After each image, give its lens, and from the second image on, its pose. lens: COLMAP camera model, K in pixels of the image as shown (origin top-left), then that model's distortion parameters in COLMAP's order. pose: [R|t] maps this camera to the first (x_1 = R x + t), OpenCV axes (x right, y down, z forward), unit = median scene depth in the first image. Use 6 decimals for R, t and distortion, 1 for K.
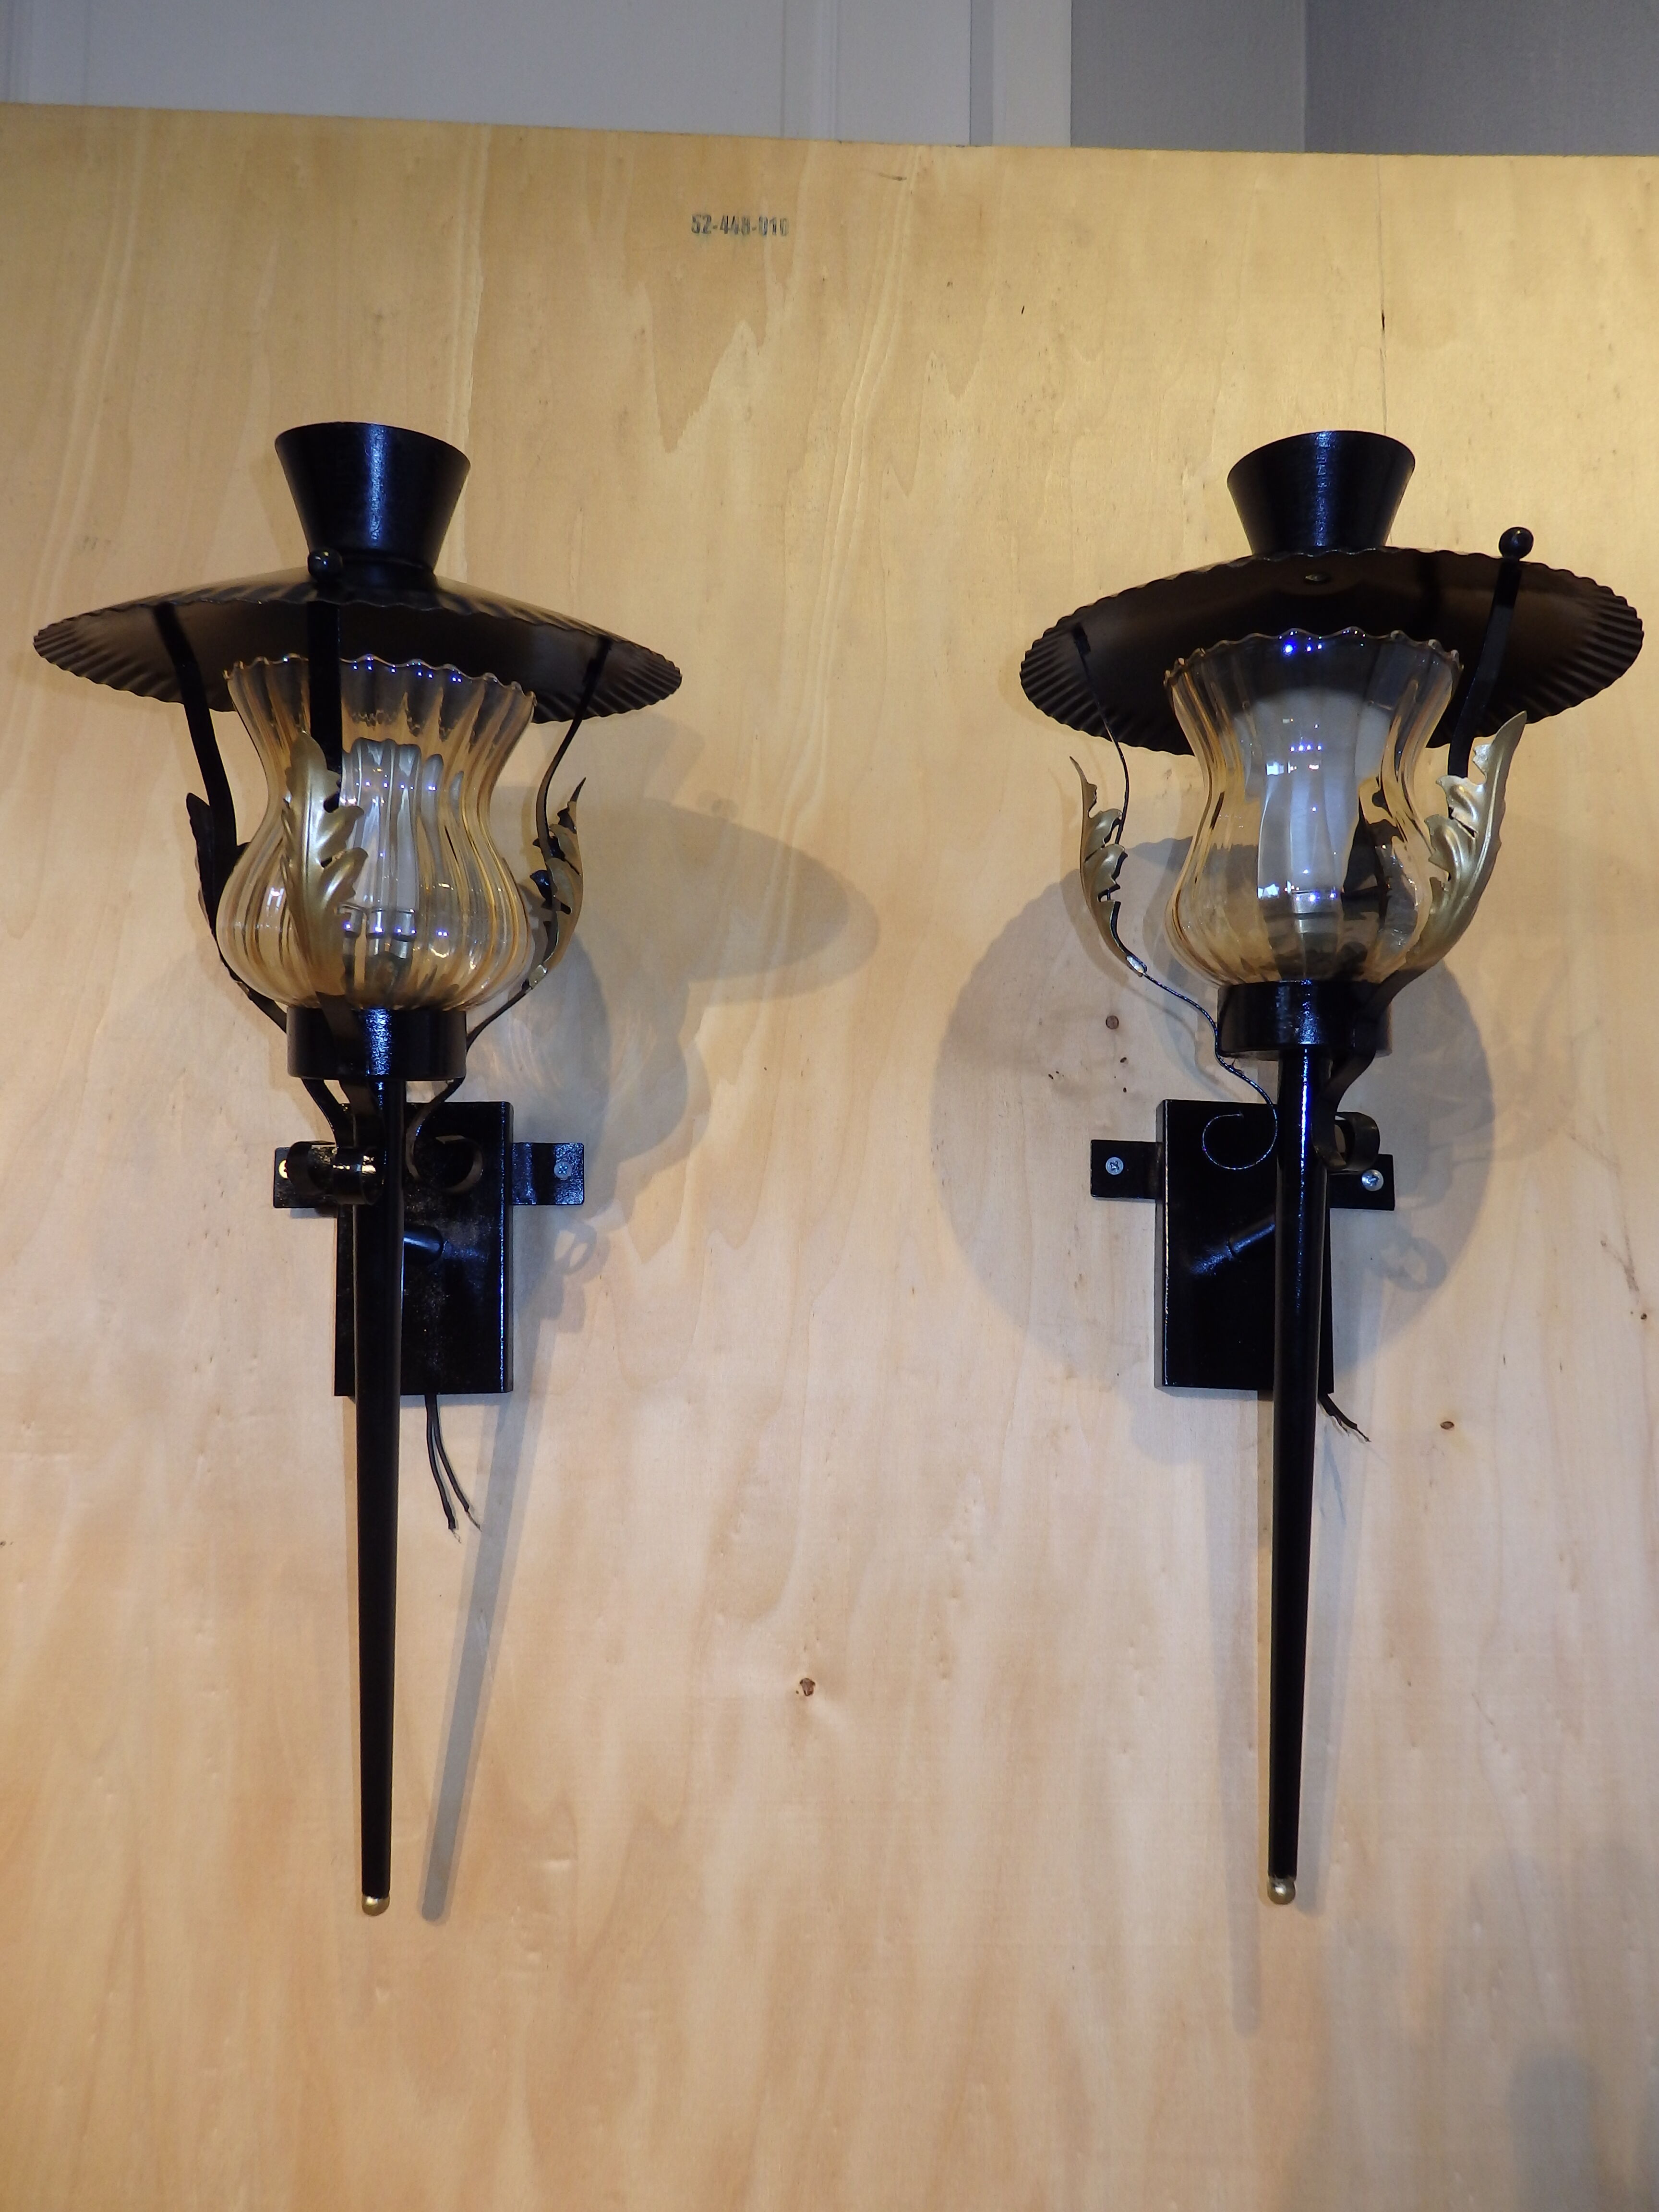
lens RADIAL K [[1605.8, 0, 829.5], [0, 1605.8, 1105.5], [0, 0, 1]] dist [0.004218, 0.009139]
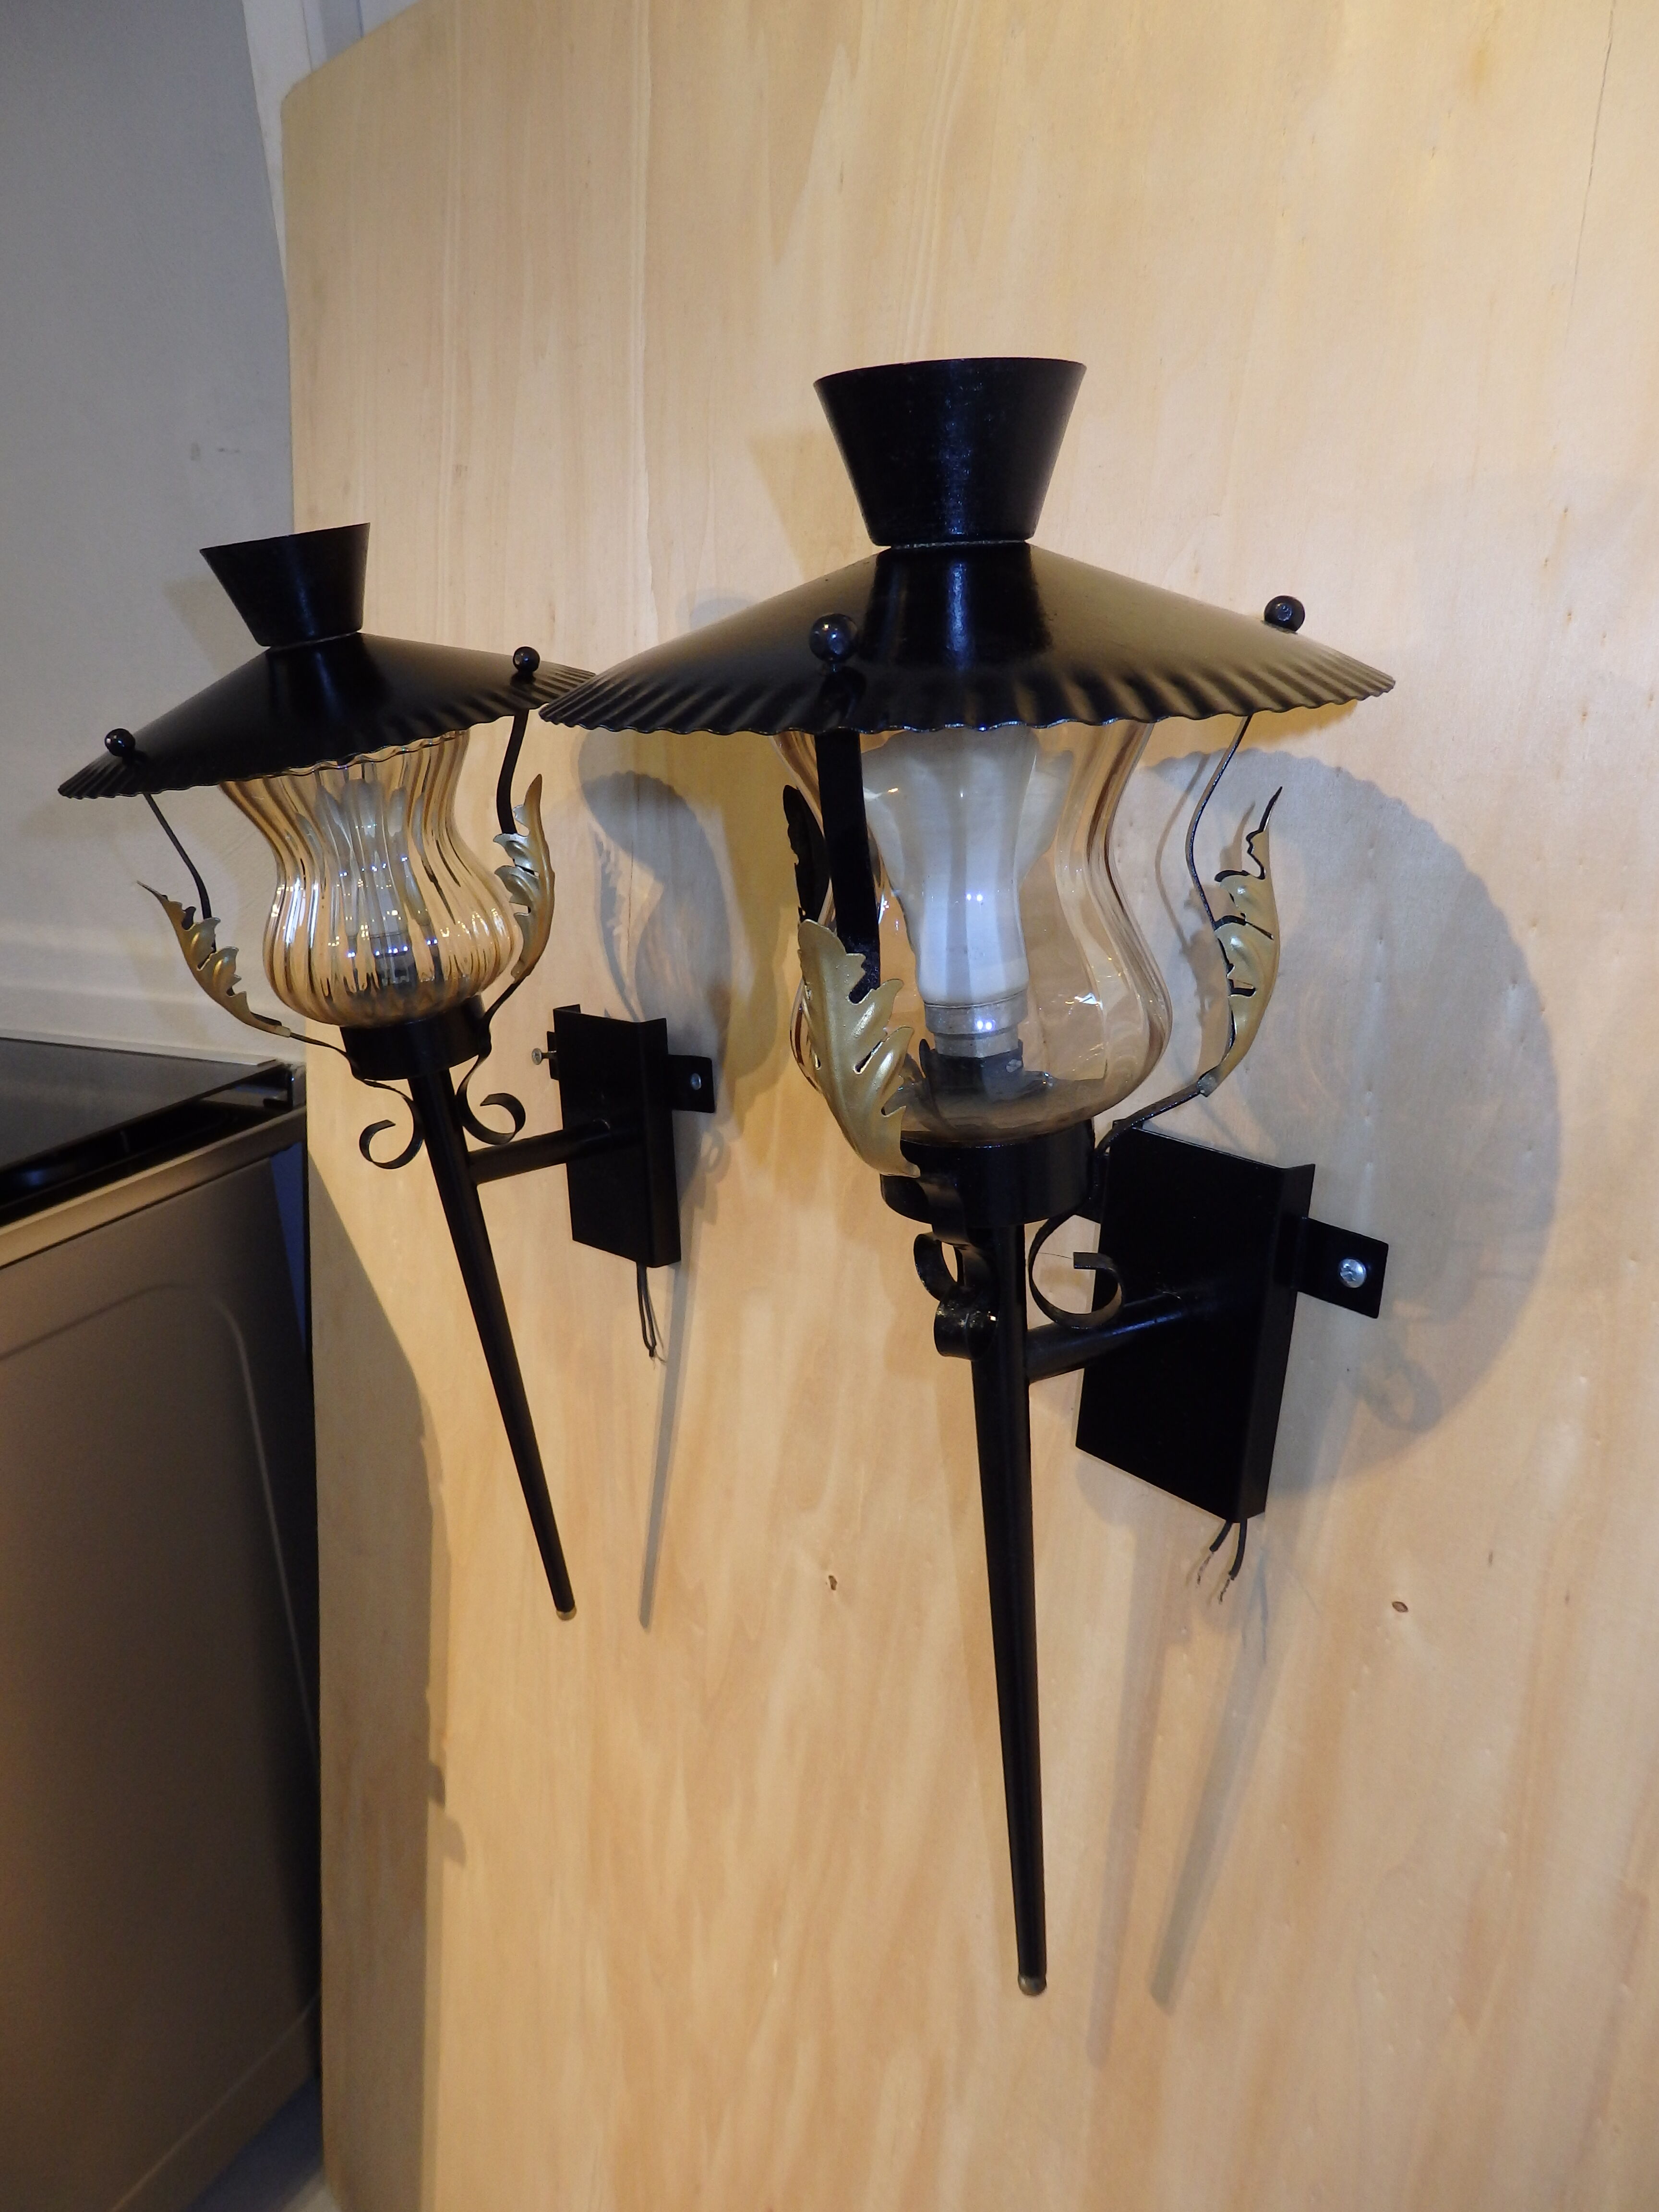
lens RADIAL K [[1605.8, 0, 814.7], [0, 1605.8, 1094.9], [0, 0, 1]] dist [0.004218, 0.009139]
pose [[0.655194, 0.161656, -0.737962, 0.702018], [0.124413, 0.940411, 0.316463, -0.289764], [0.745145, -0.299157, 0.596040, 0.410761]]
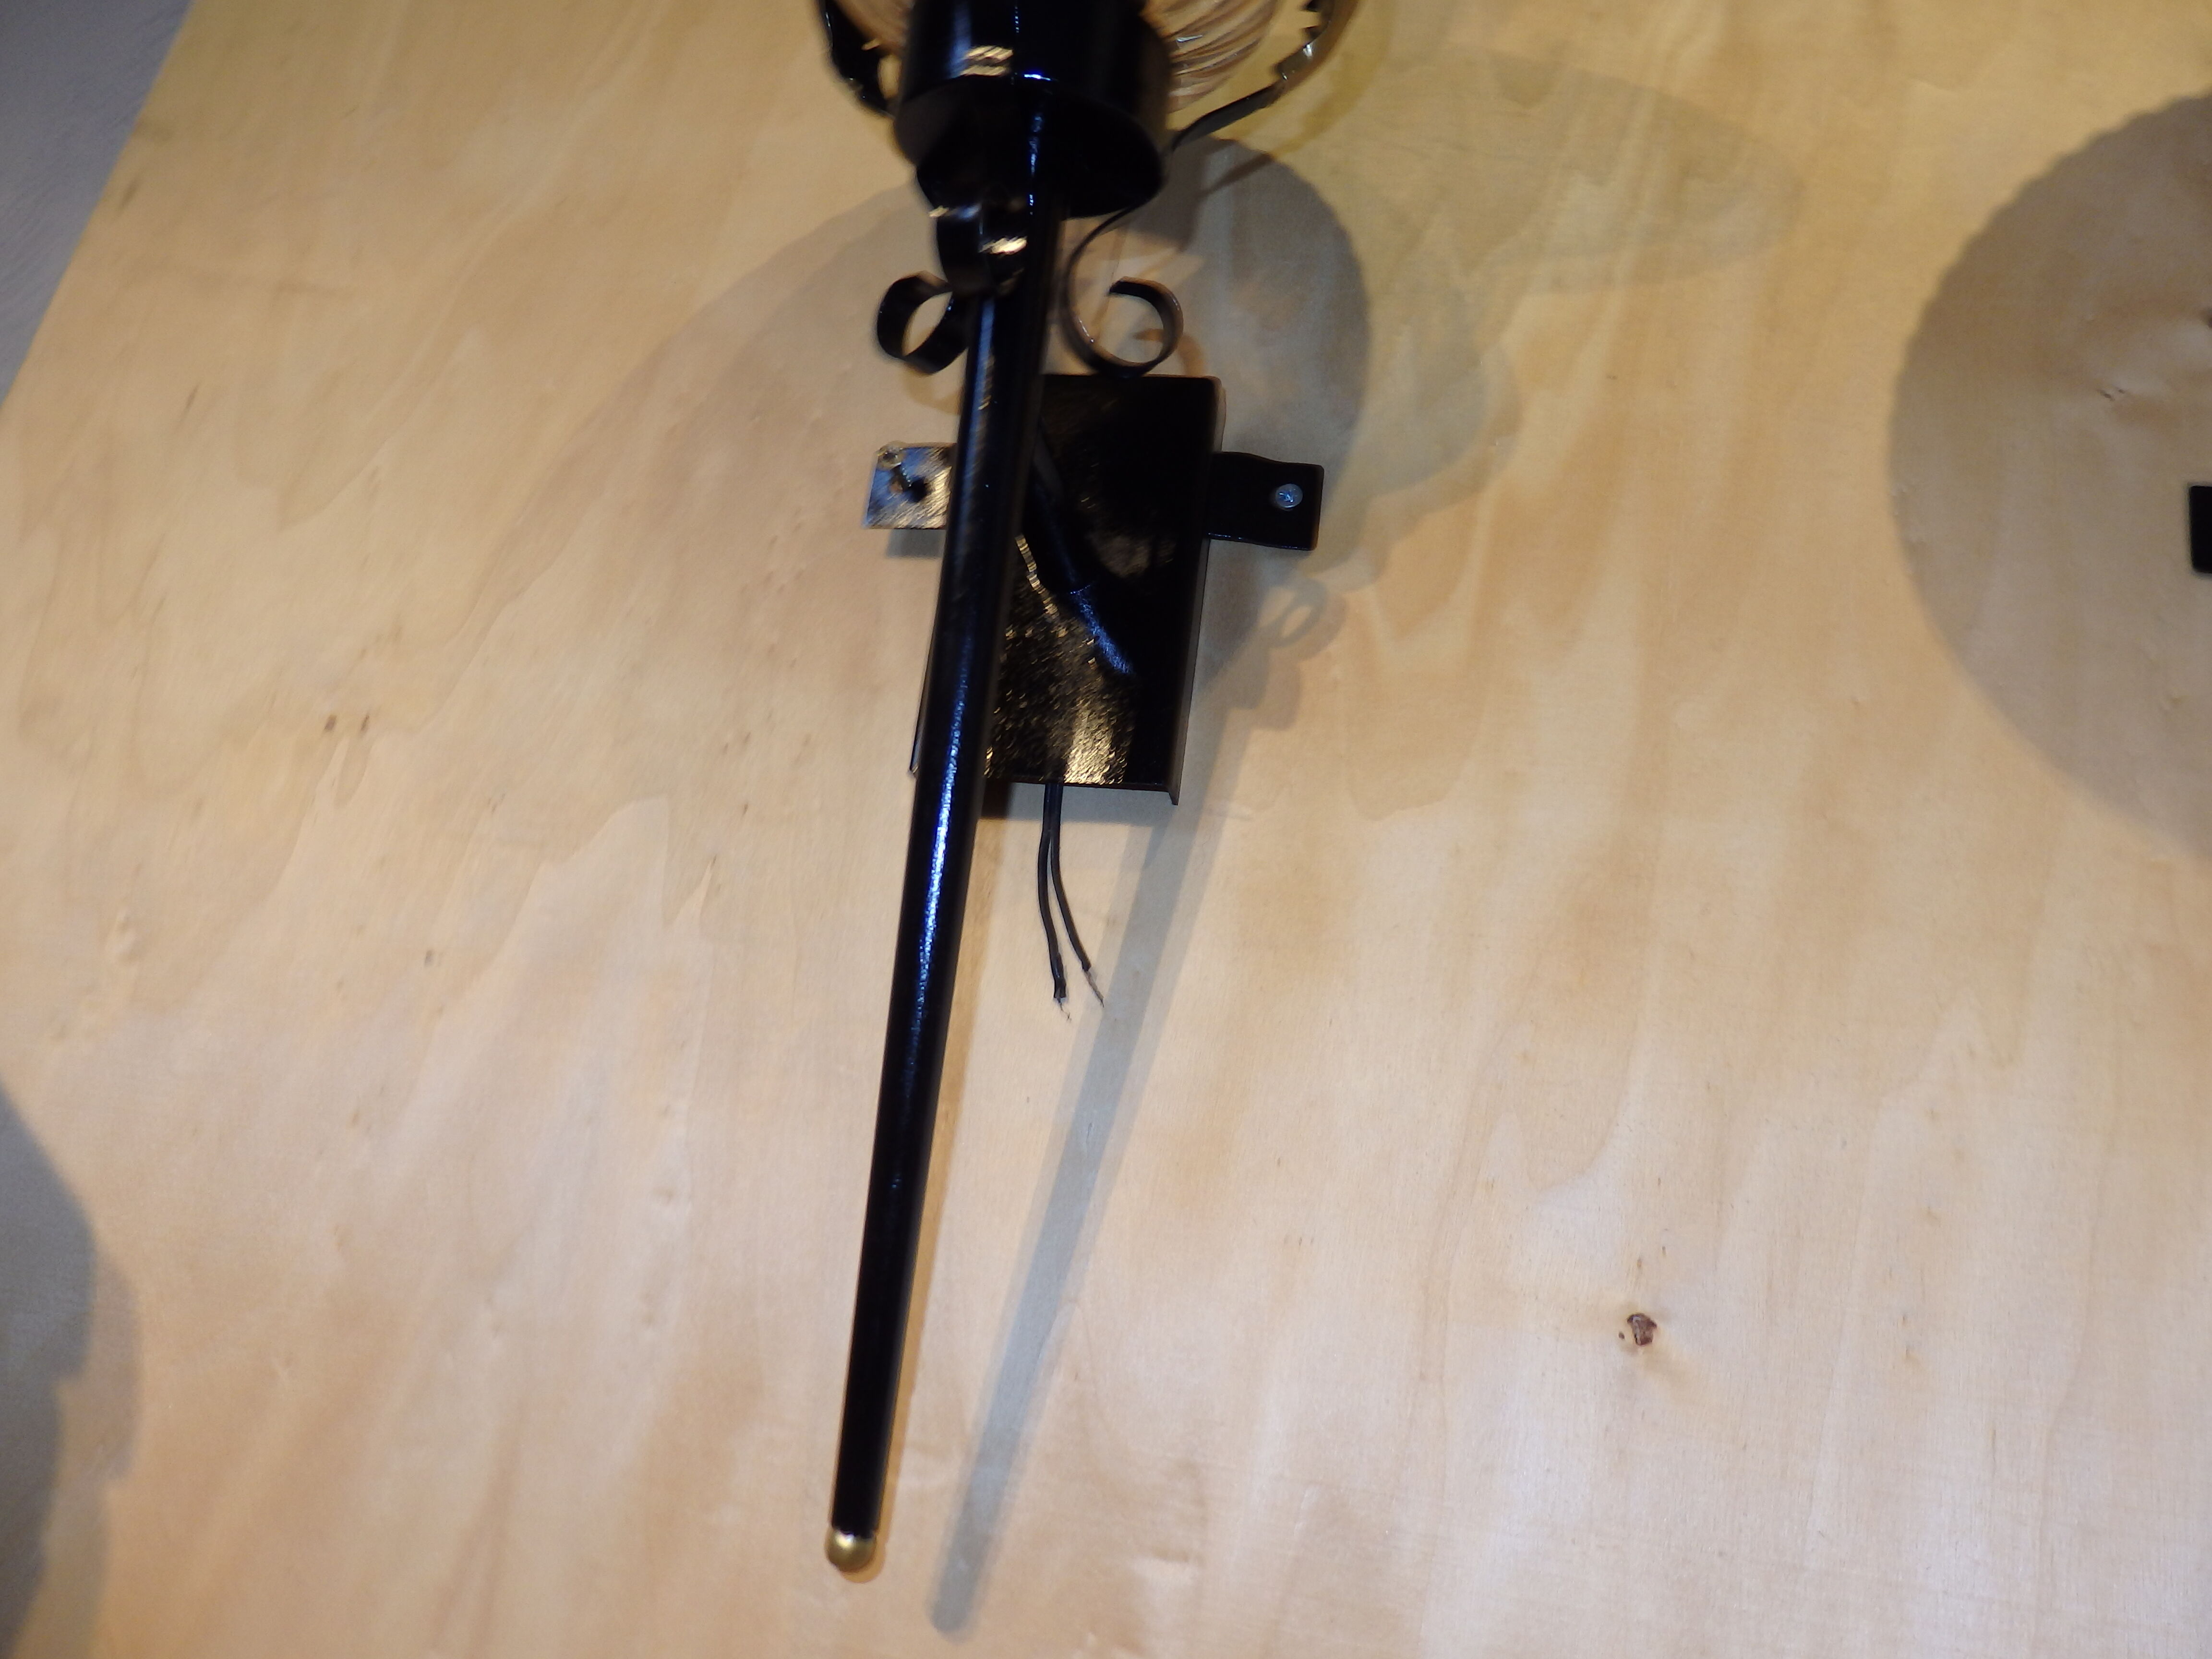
lens RADIAL K [[1605.8, 0, 1136.3], [0, 1605.8, 828.6], [0, 0, 1]] dist [0.004218, 0.009139]
pose [[0.973685, 0.082217, -0.212551, -0.076101], [-0.113276, 0.983886, -0.138336, 0.273746], [0.197753, 0.158773, 0.967308, 0.380335]]
